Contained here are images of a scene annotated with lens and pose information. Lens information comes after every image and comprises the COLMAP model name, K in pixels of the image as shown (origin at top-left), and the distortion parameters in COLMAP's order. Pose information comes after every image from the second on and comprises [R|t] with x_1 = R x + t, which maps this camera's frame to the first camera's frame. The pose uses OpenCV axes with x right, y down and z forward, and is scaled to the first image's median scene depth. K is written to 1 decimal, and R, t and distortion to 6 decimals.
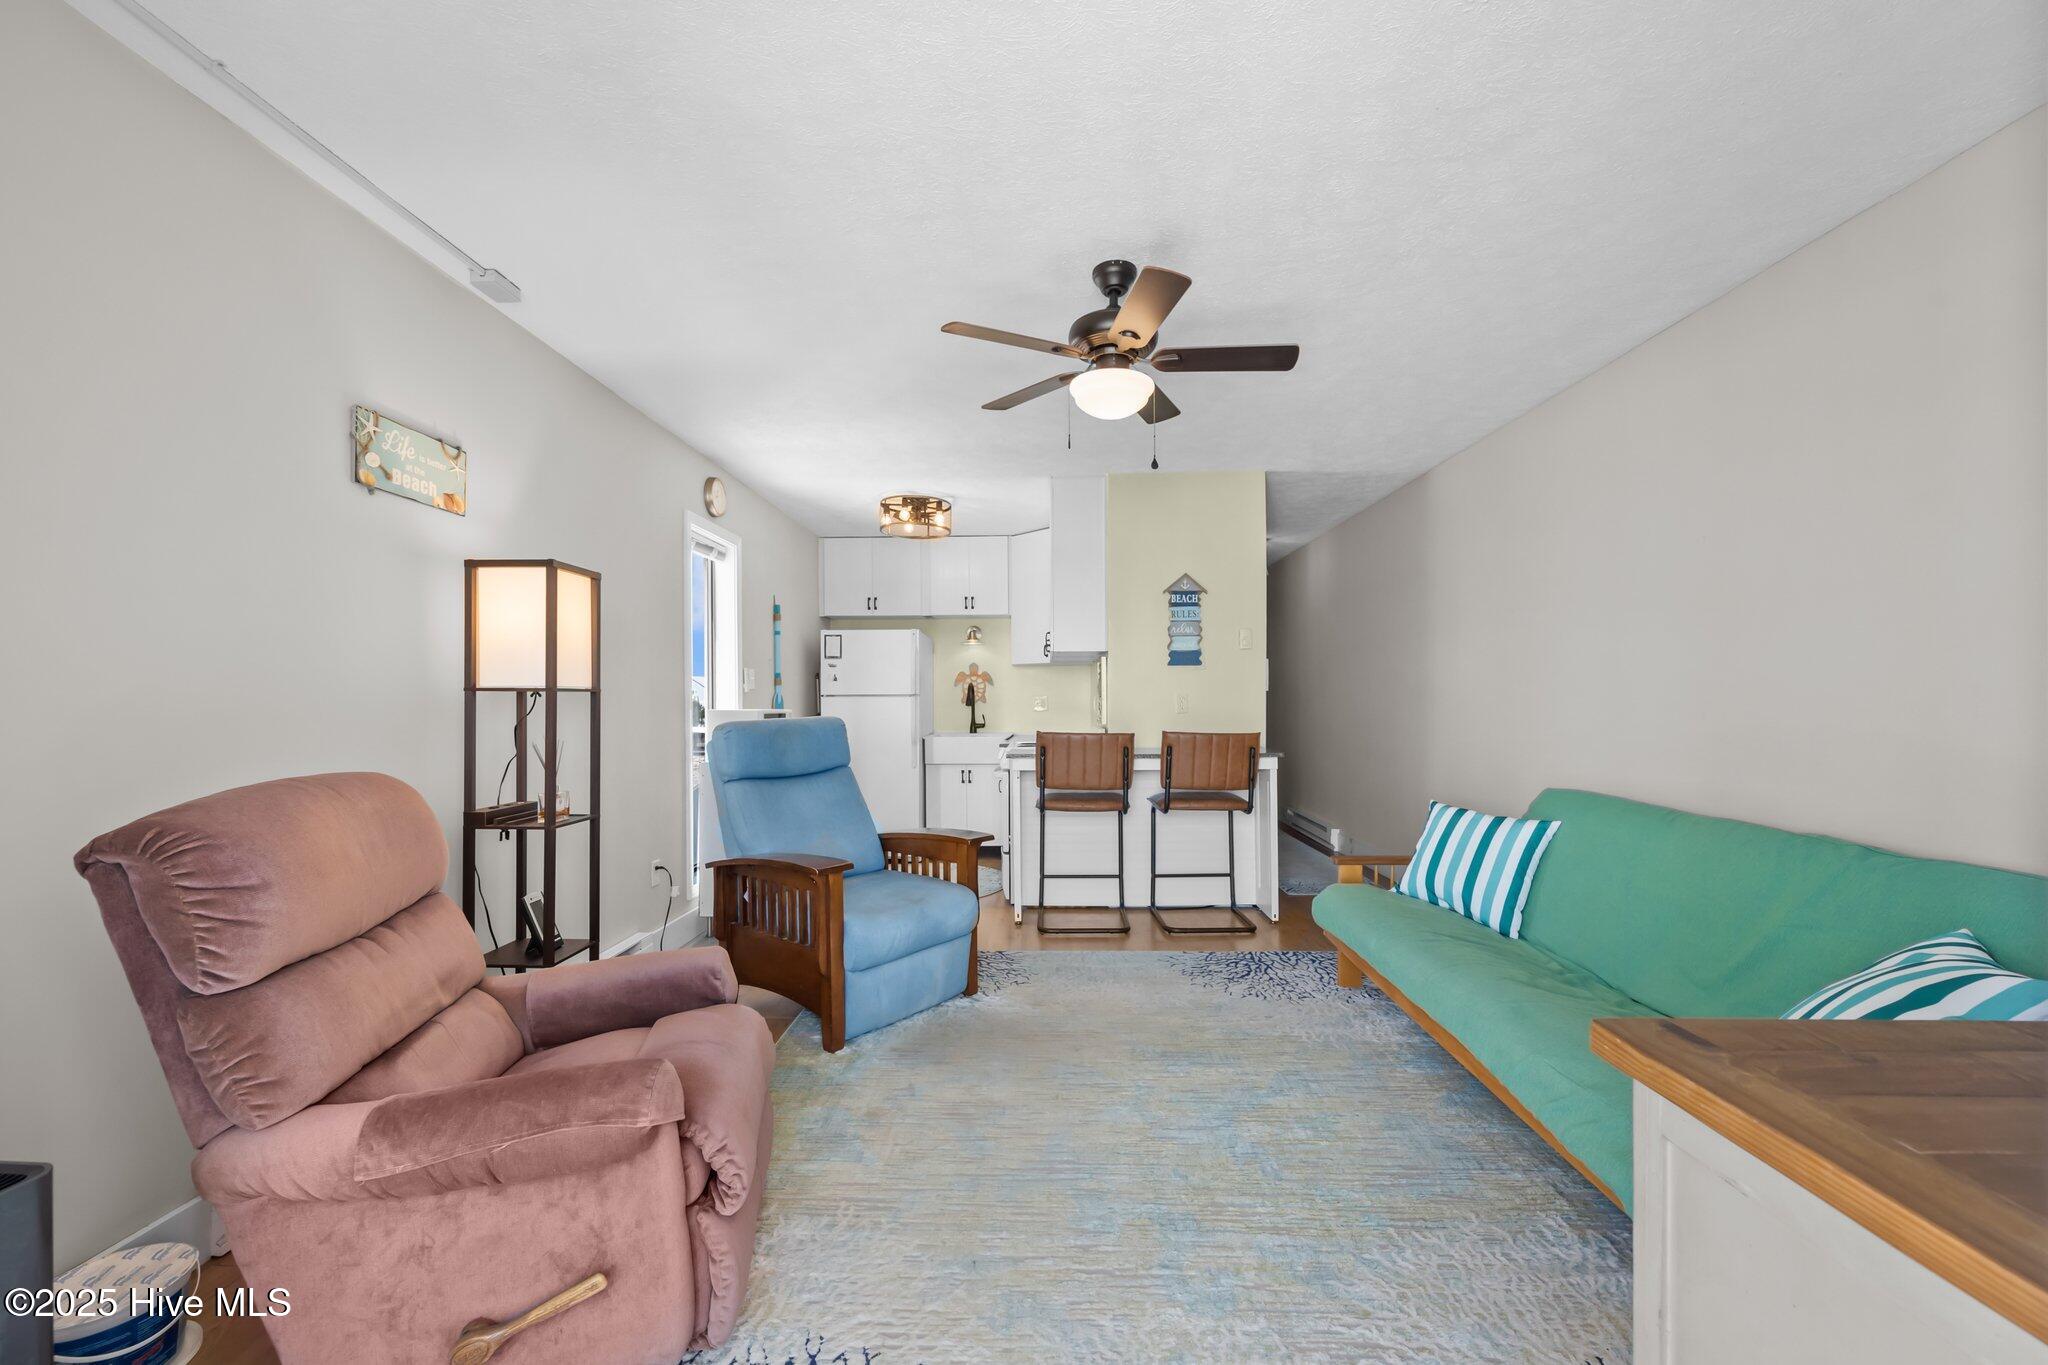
lens RADIAL K [[811.3, 0, 1015.6], [0, 811.3, 706.2], [0, 0, 1]] dist [0.000135, 0.000575]
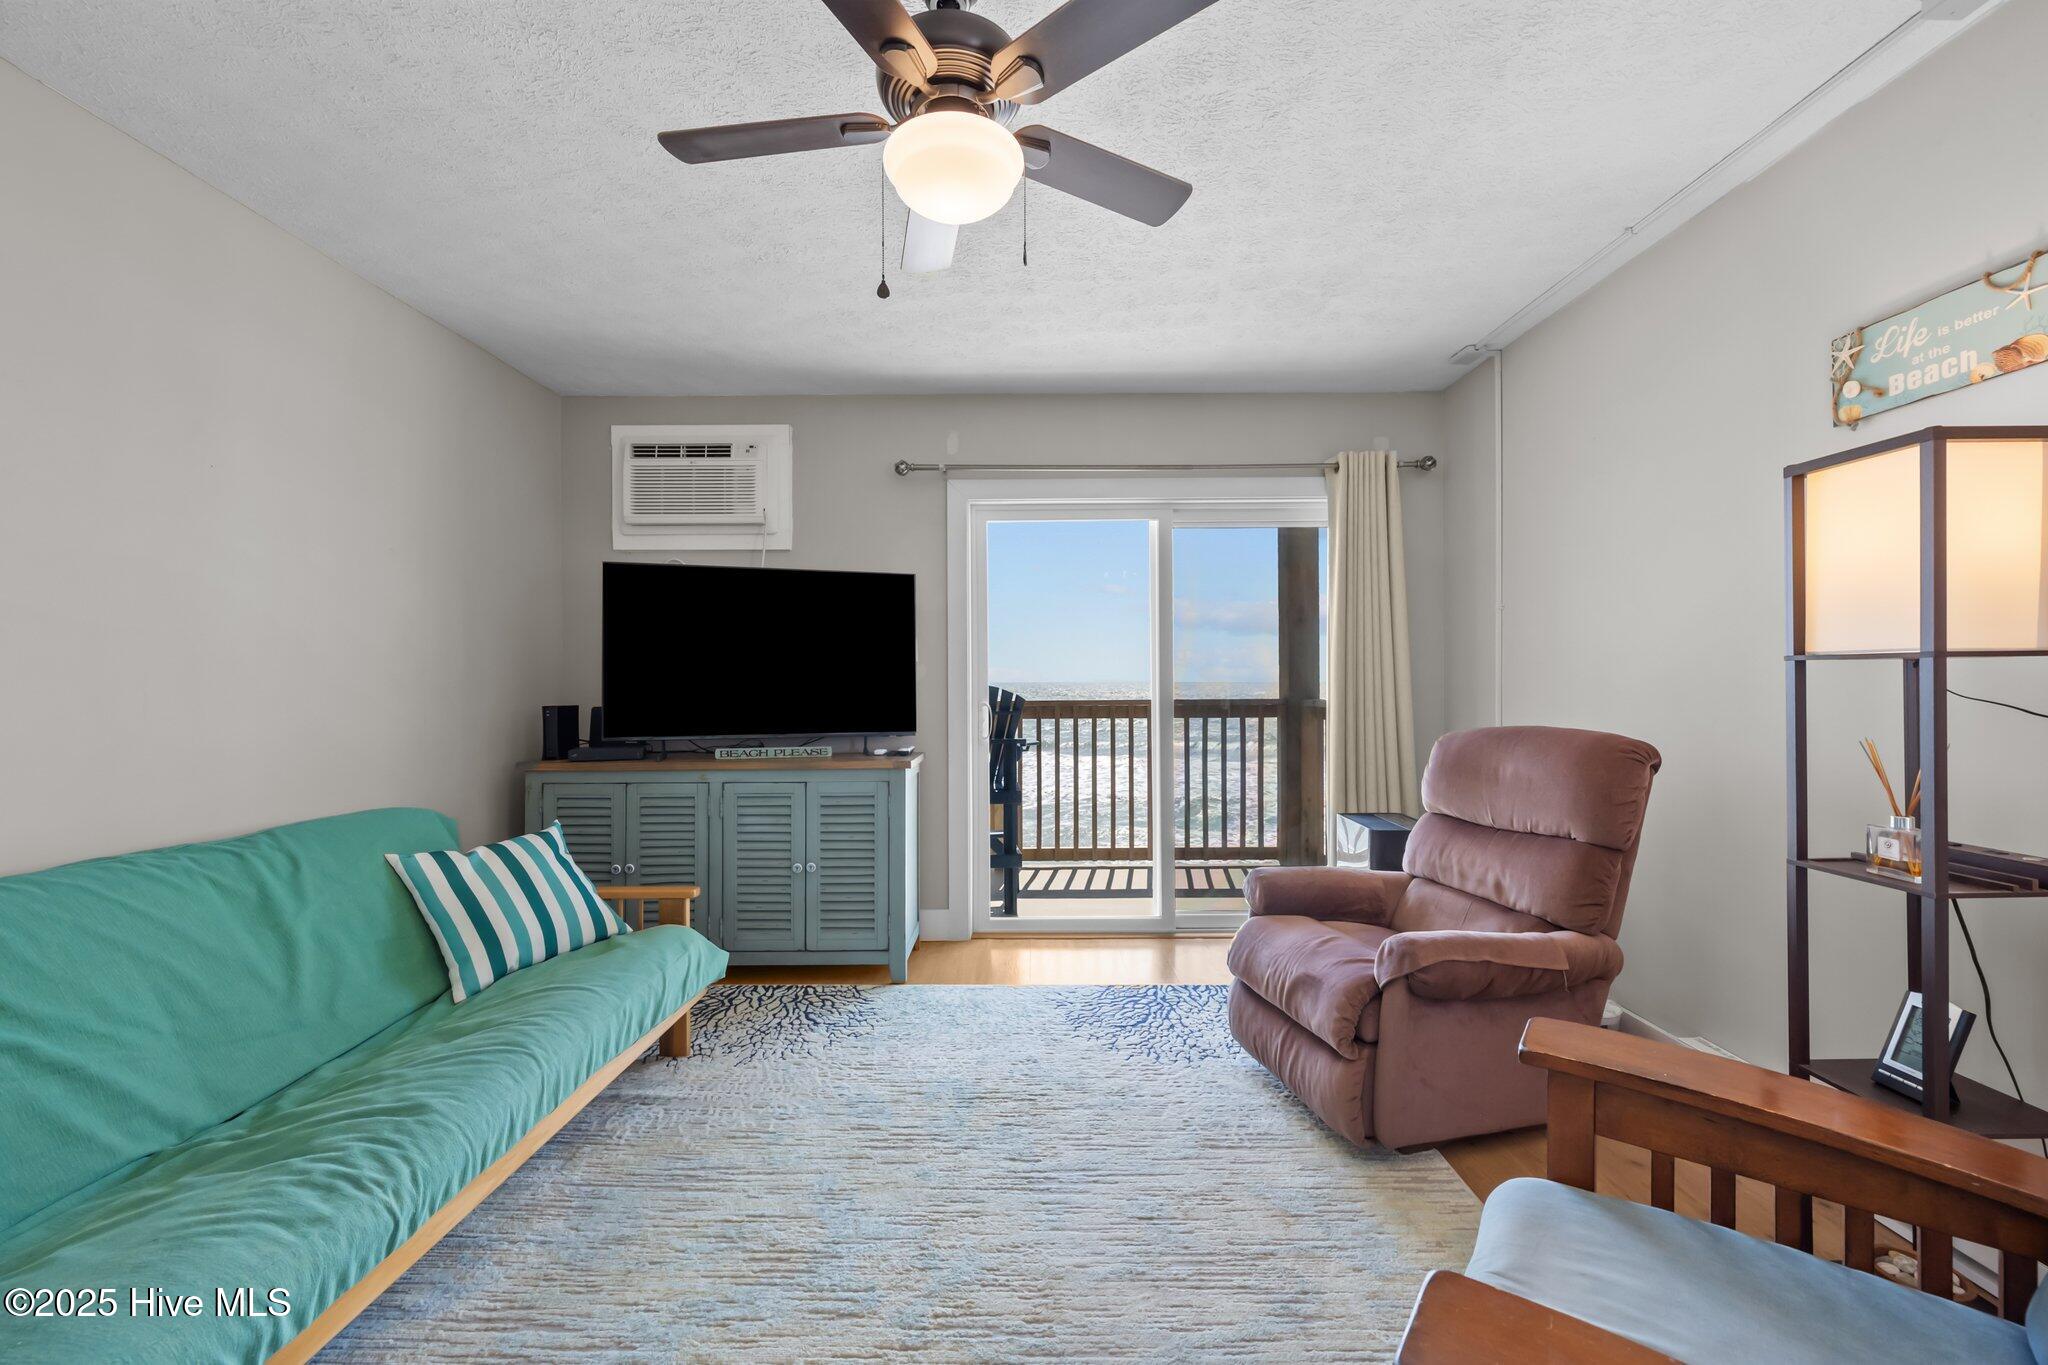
lens RADIAL K [[811.3, 0, 1029.6], [0, 811.3, 680.8], [0, 0, 1]] dist [0.000135, 0.000575]
pose [[-0.999276, 0.011456, -0.036284, 0.047102], [0.011211, 0.999913, 0.006944, -0.006880], [0.036360, 0.006533, -0.999317, 0.853381]]
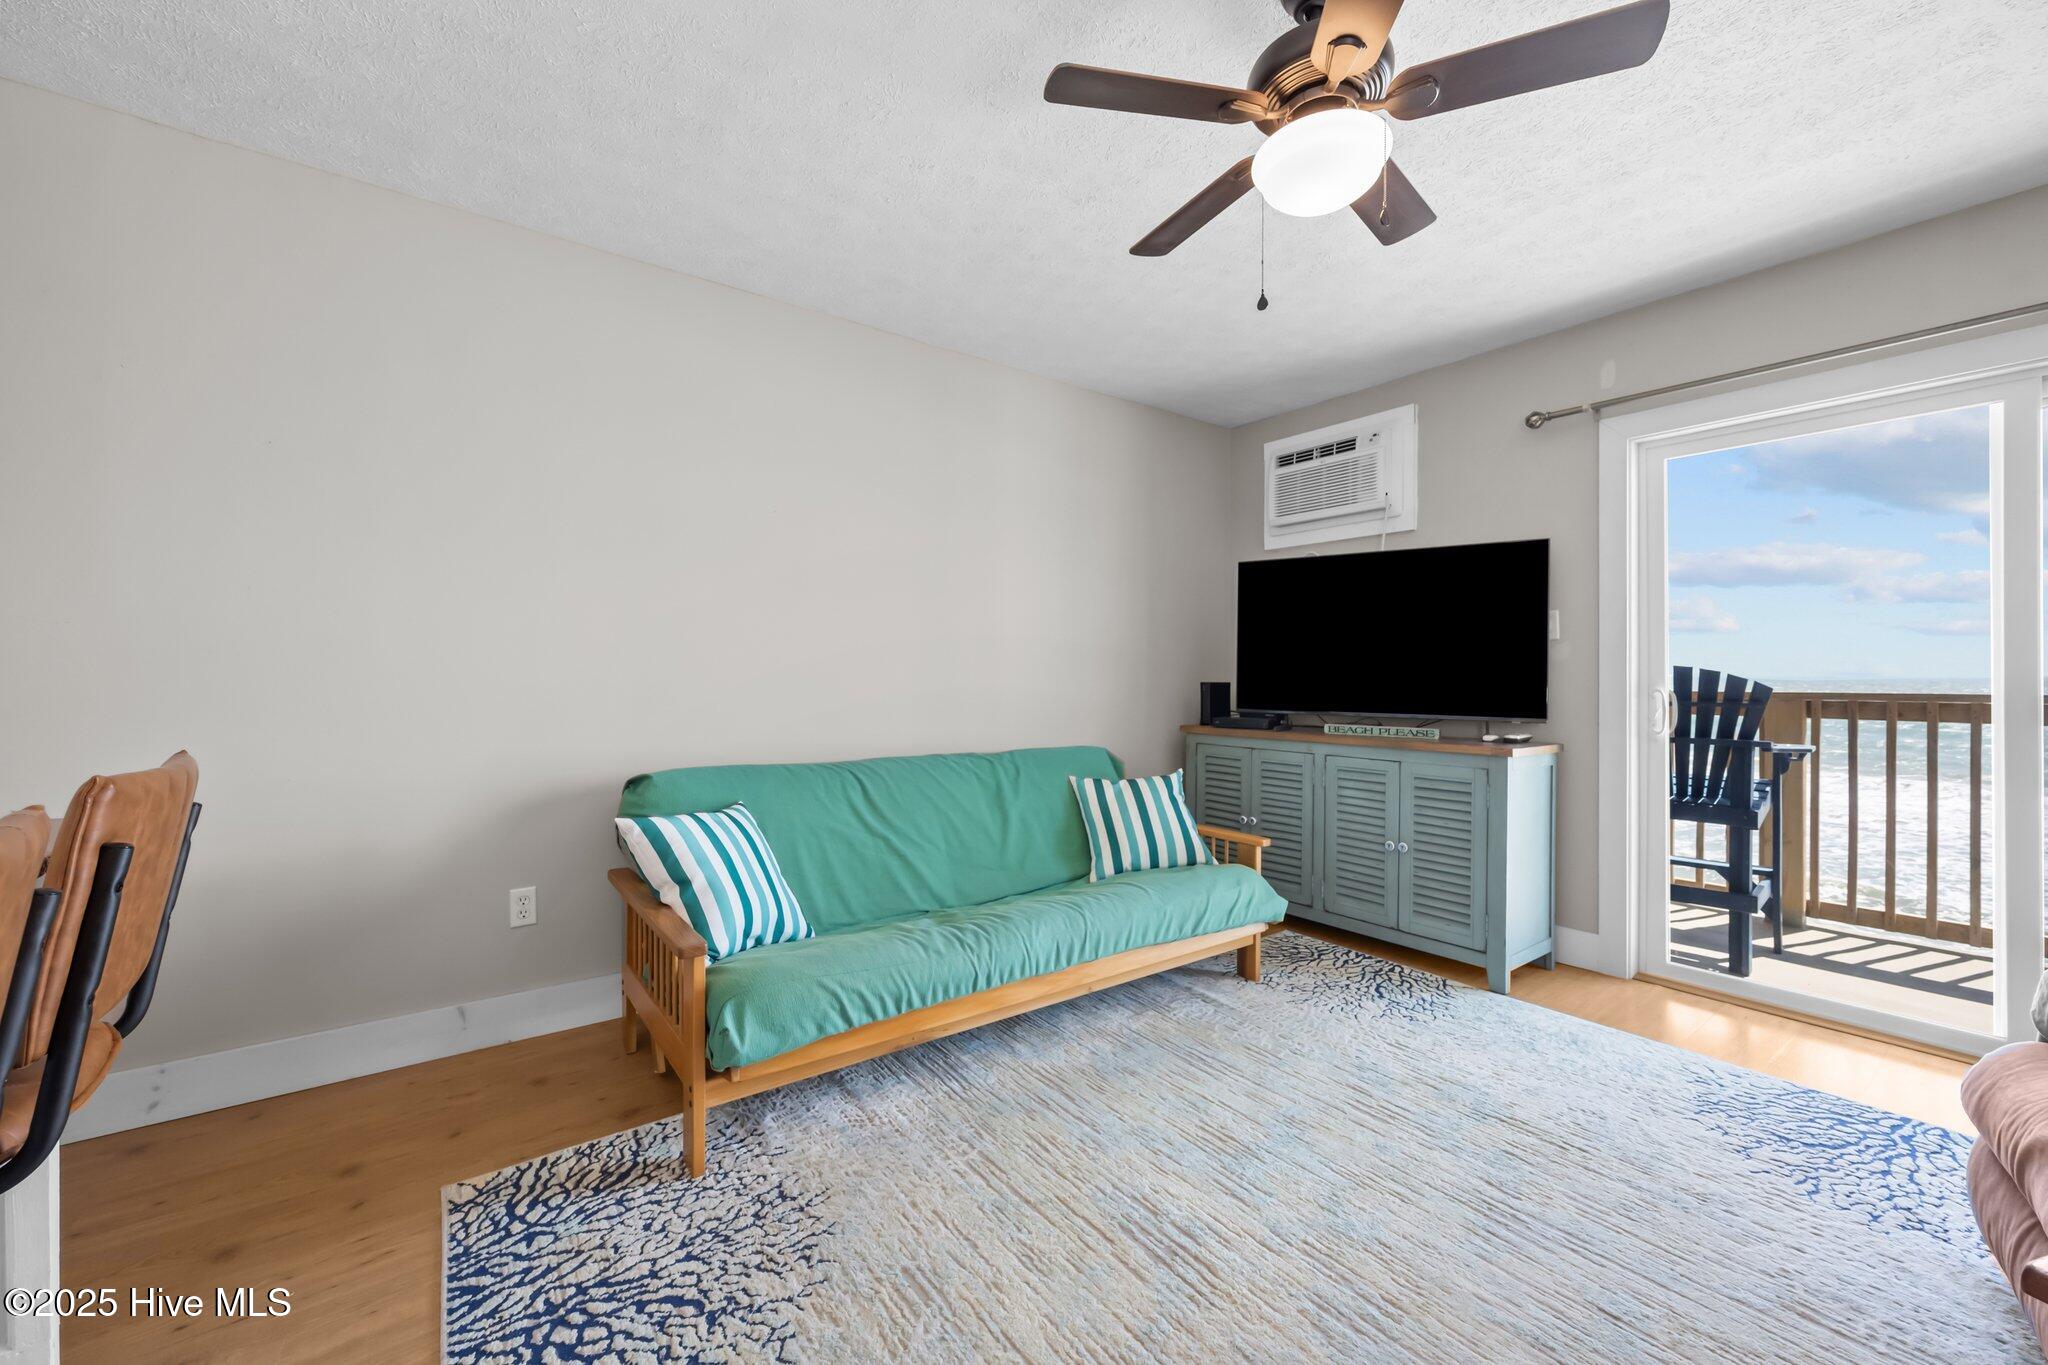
lens RADIAL K [[811.3, 0, 1027.3], [0, 811.3, 672.9], [0, 0, 1]] dist [0.000135, 0.000575]
pose [[-0.633627, 0.005179, 0.773622, -0.119755], [0.006449, 0.999978, -0.001412, 0.005318], [-0.773612, 0.004094, -0.633646, 0.840075]]
